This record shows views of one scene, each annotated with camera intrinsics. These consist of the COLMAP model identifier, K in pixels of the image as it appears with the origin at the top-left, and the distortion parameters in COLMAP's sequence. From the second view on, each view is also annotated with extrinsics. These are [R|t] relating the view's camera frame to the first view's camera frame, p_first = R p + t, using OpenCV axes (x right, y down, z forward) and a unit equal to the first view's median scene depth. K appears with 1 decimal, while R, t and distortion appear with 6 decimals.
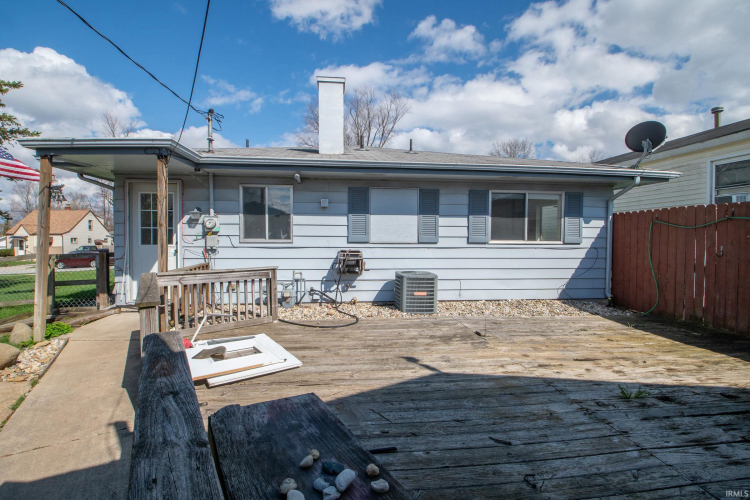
lens RADIAL K [[330.9, 0, 359.1], [0, 330.9, 246.6], [0, 0, 1]] dist [-0.003076, -0.014452]
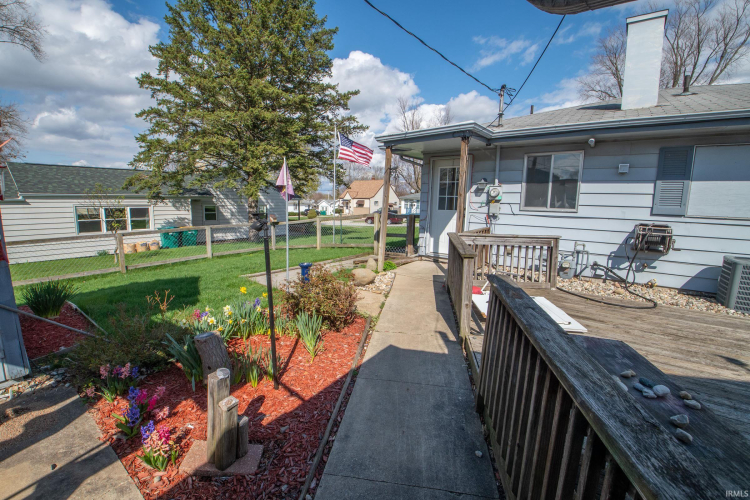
lens RADIAL K [[330.9, 0, 359.1], [0, 330.9, 246.6], [0, 0, 1]] dist [-0.003076, -0.014452]
pose [[0.736785, 0.107247, -0.667567, -0.020680], [-0.036230, 0.992184, 0.119411, -0.004828], [0.675156, -0.063795, 0.734911, -0.132889]]
